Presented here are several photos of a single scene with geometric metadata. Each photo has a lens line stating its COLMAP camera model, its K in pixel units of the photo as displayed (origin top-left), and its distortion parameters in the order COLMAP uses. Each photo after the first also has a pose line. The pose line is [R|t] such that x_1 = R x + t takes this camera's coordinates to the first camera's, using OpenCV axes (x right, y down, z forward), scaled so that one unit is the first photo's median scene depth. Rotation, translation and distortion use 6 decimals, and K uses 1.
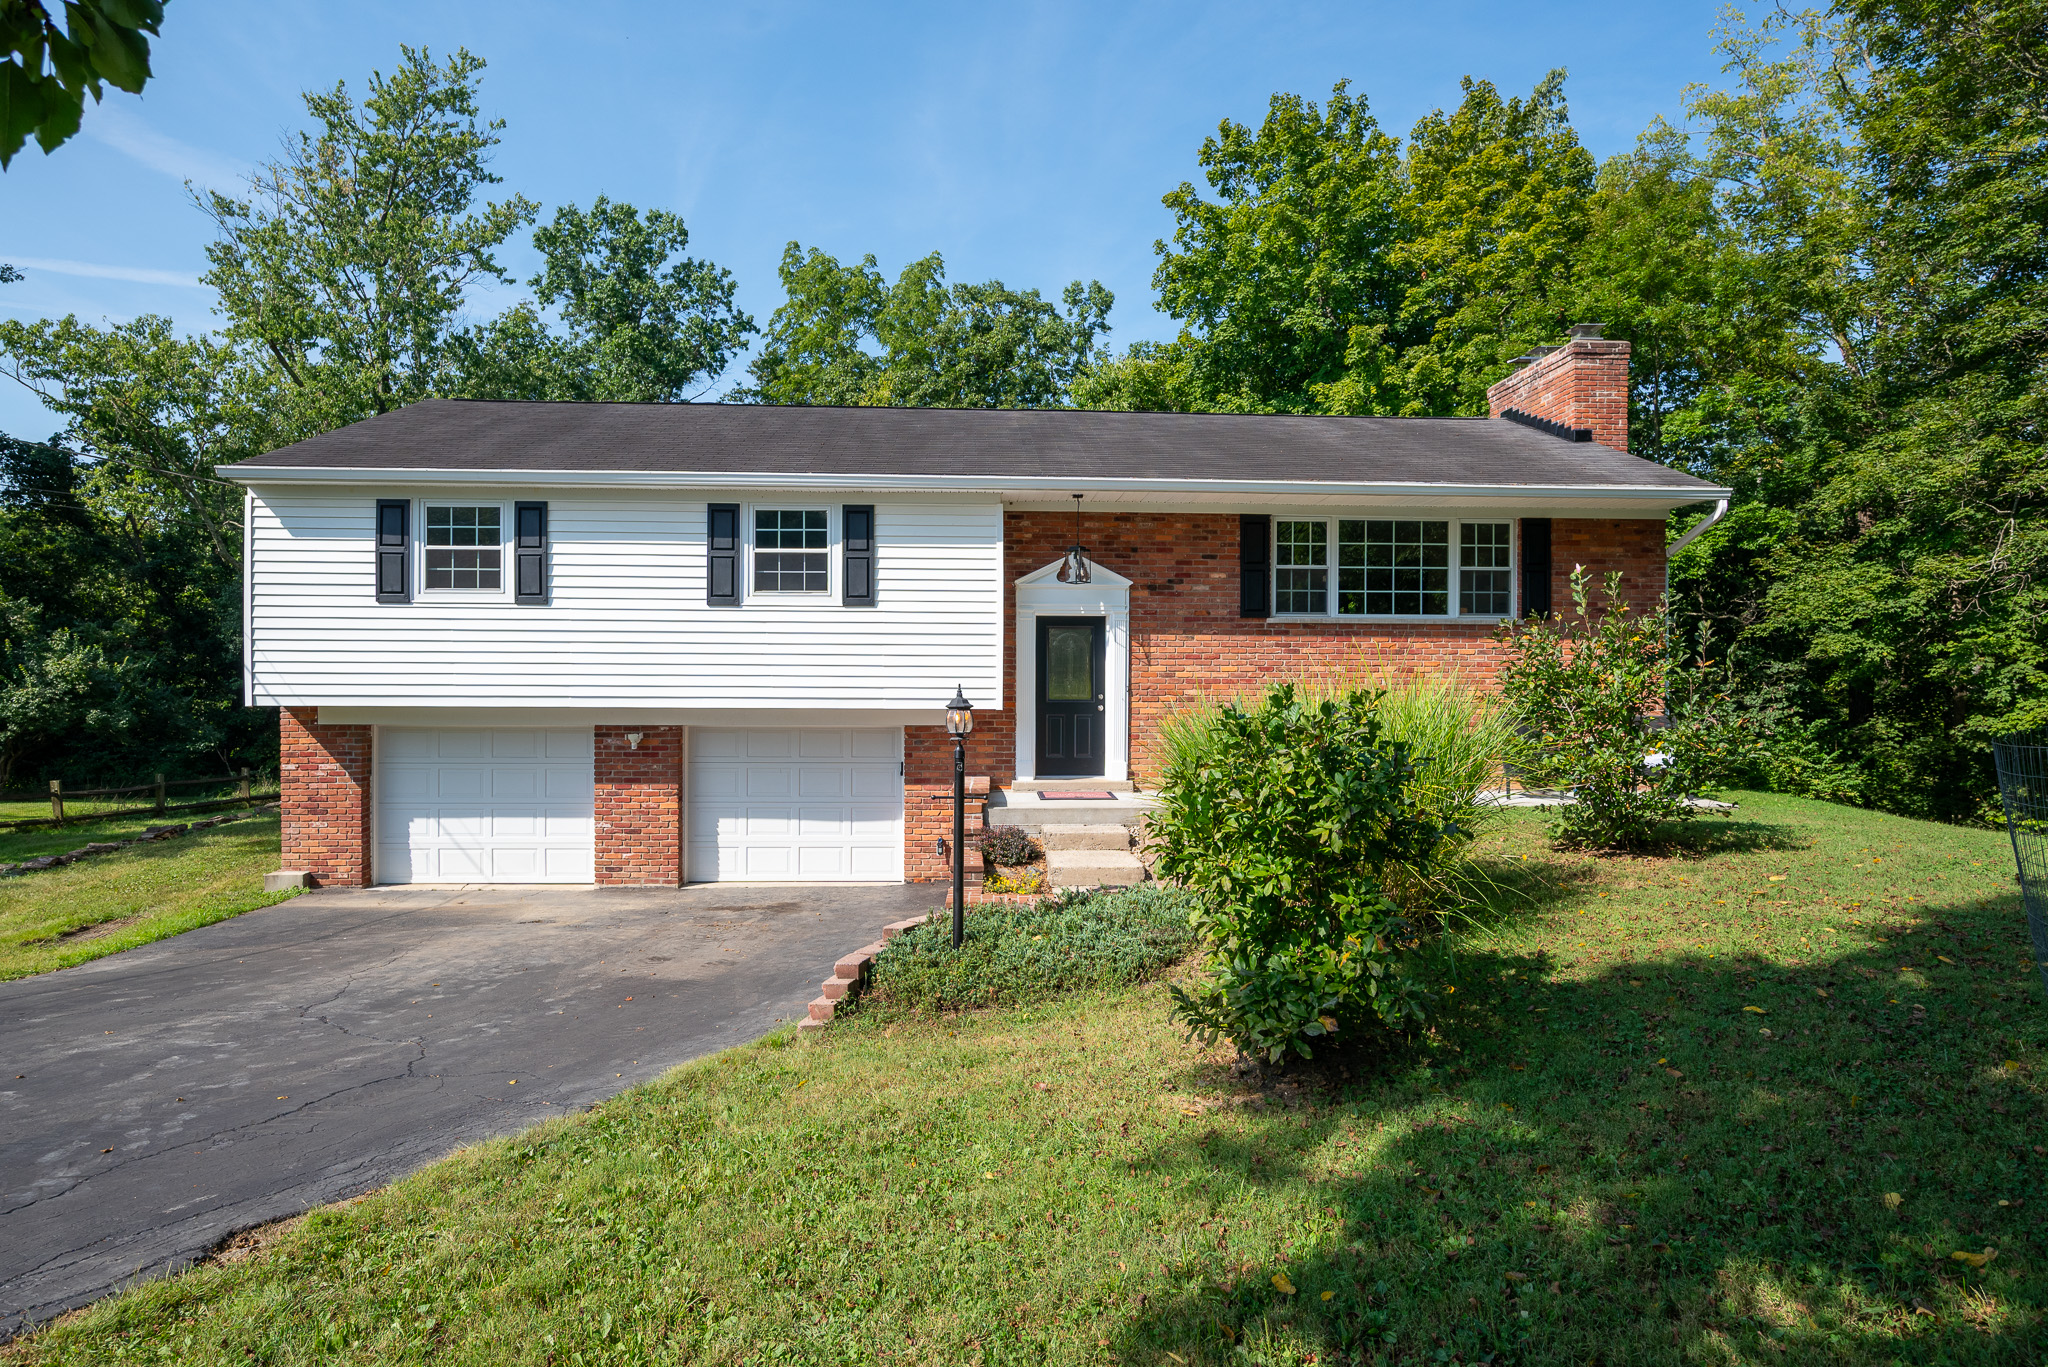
lens RADIAL K [[1051.5, 0, 1069.4], [0, 1051.5, 677.6], [0, 0, 1]] dist [-0.001616, 0.000113]
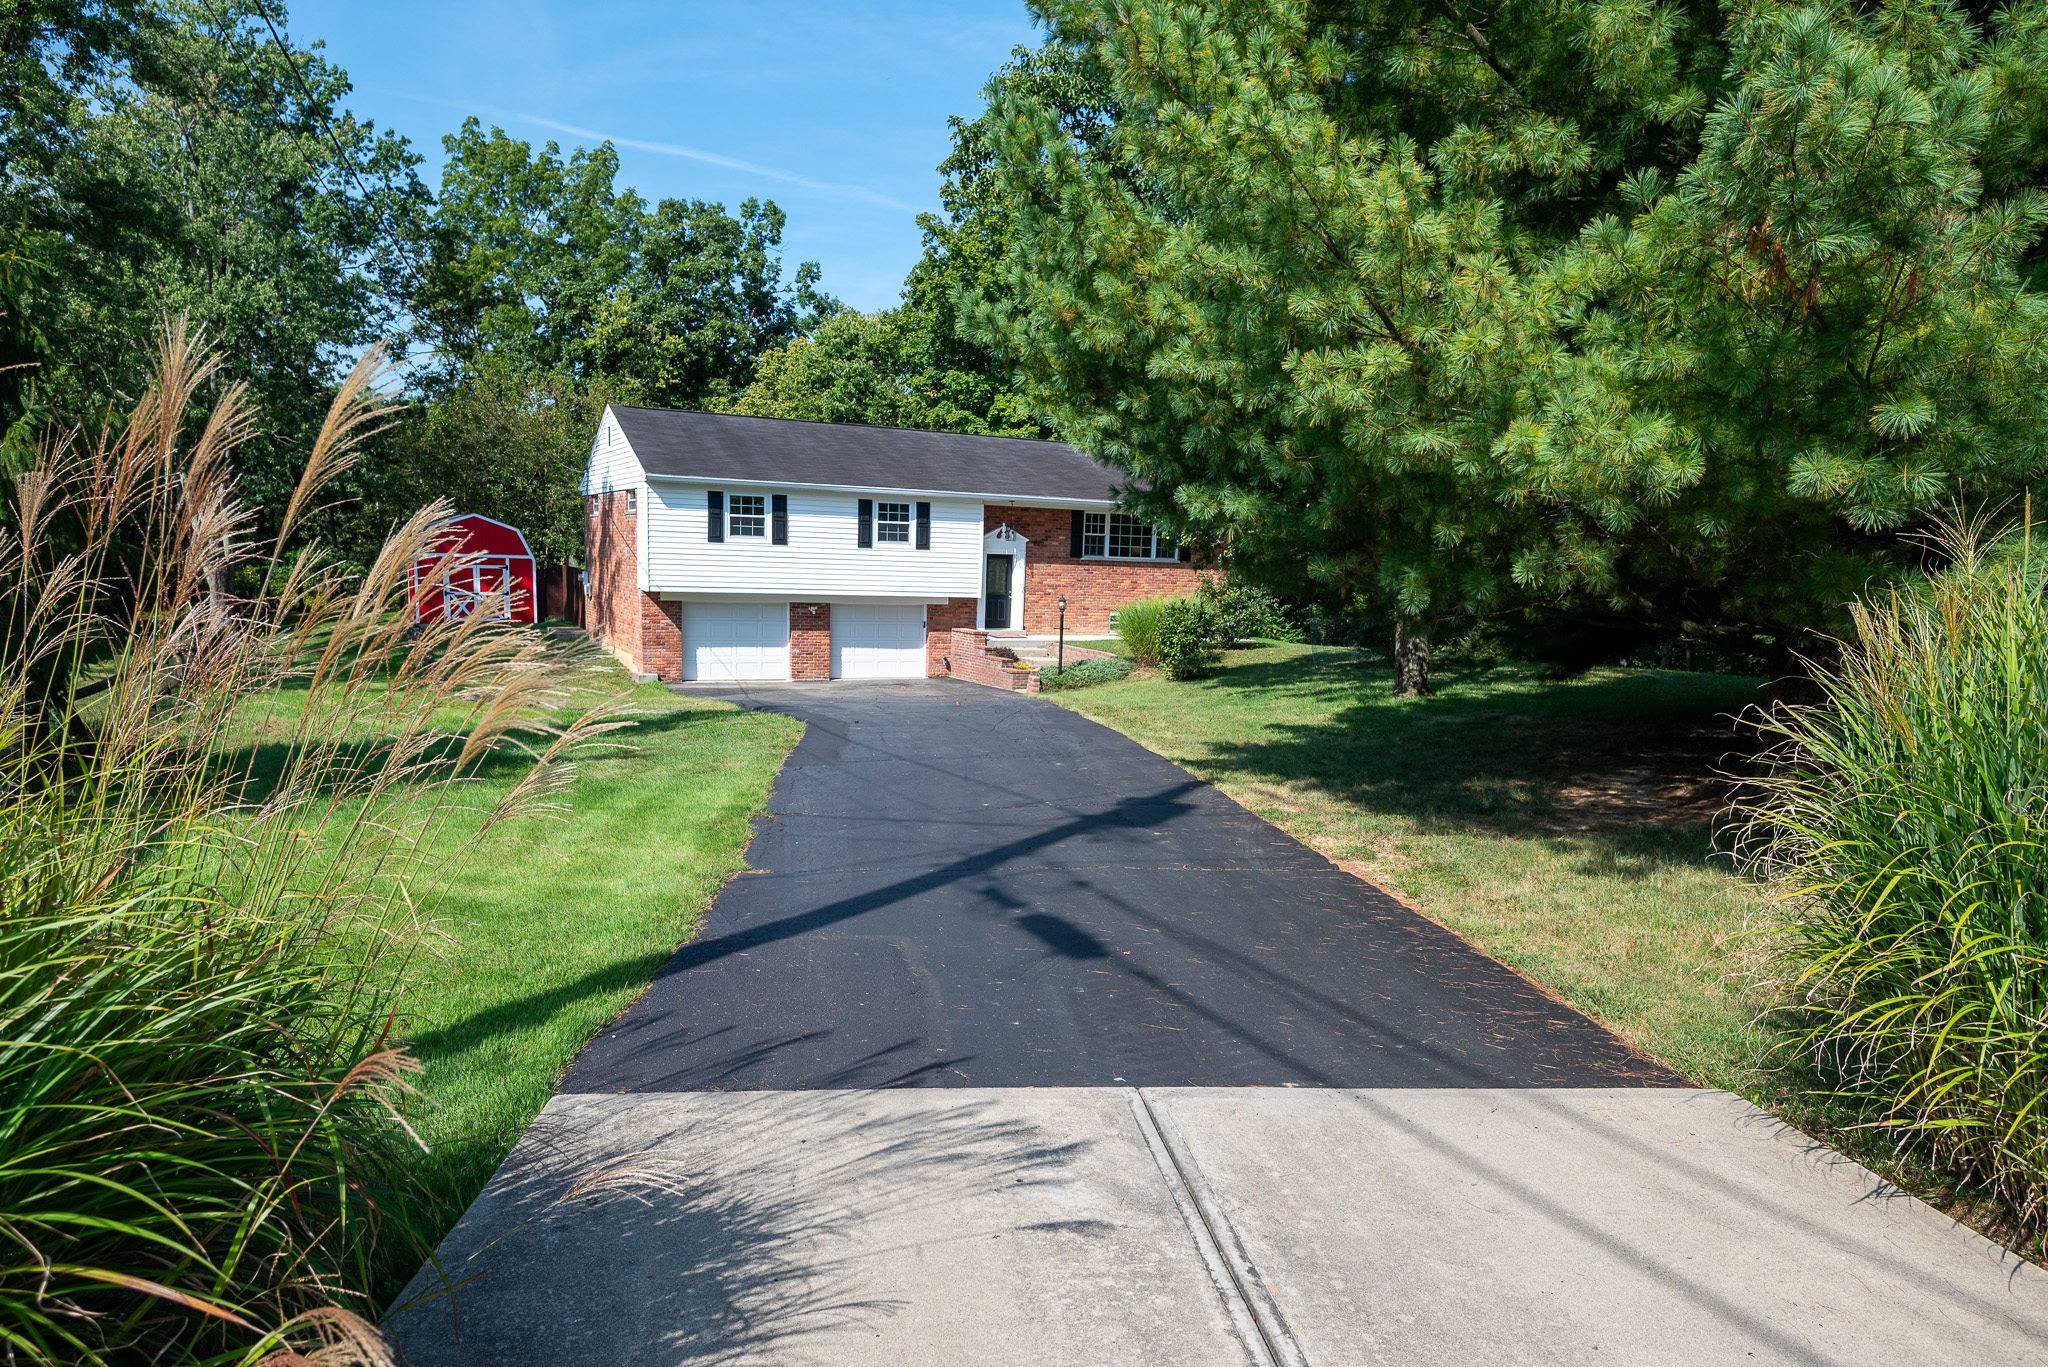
lens RADIAL K [[1296.1, 0, 1028.4], [0, 1296.1, 741.5], [0, 0, 1]] dist [0.002781, 0.000164]
pose [[0.912794, -0.031062, 0.407237, -1.046862], [-0.031564, 0.988756, 0.146166, -0.069679], [-0.407199, -0.146273, 0.901551, -1.488972]]
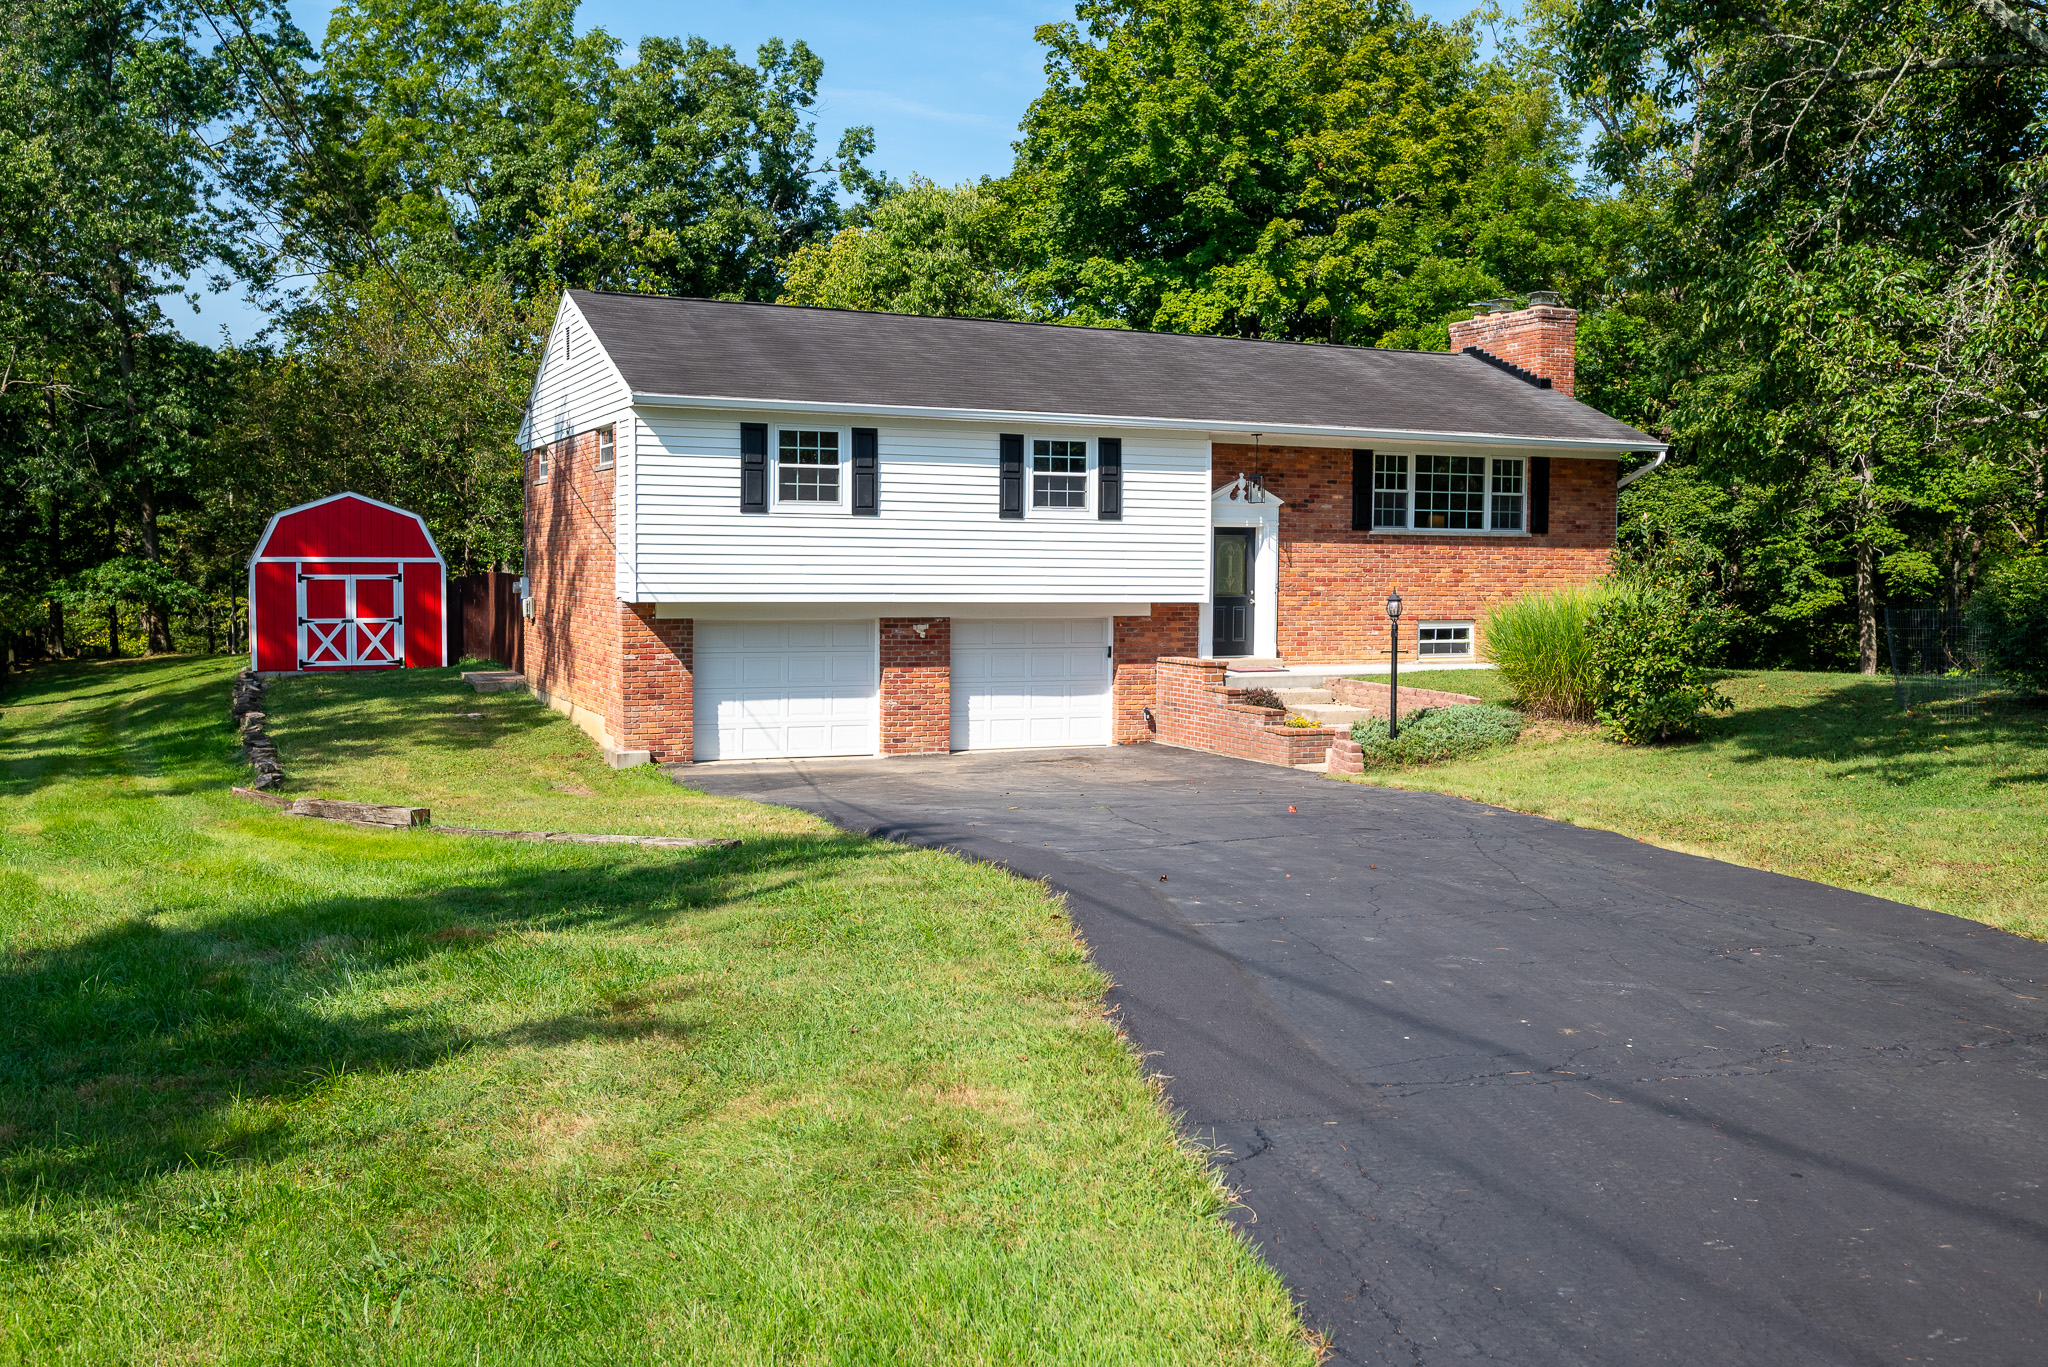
lens RADIAL K [[1737.2, 0, 1029.4], [0, 1737.2, 624.3], [0, 0, 1]] dist [0.000143, 0.003299]
pose [[0.930597, -0.009160, 0.365931, -0.982049], [-0.005420, 0.999232, 0.038797, -0.022361], [-0.366005, -0.038088, 0.929833, -0.829867]]
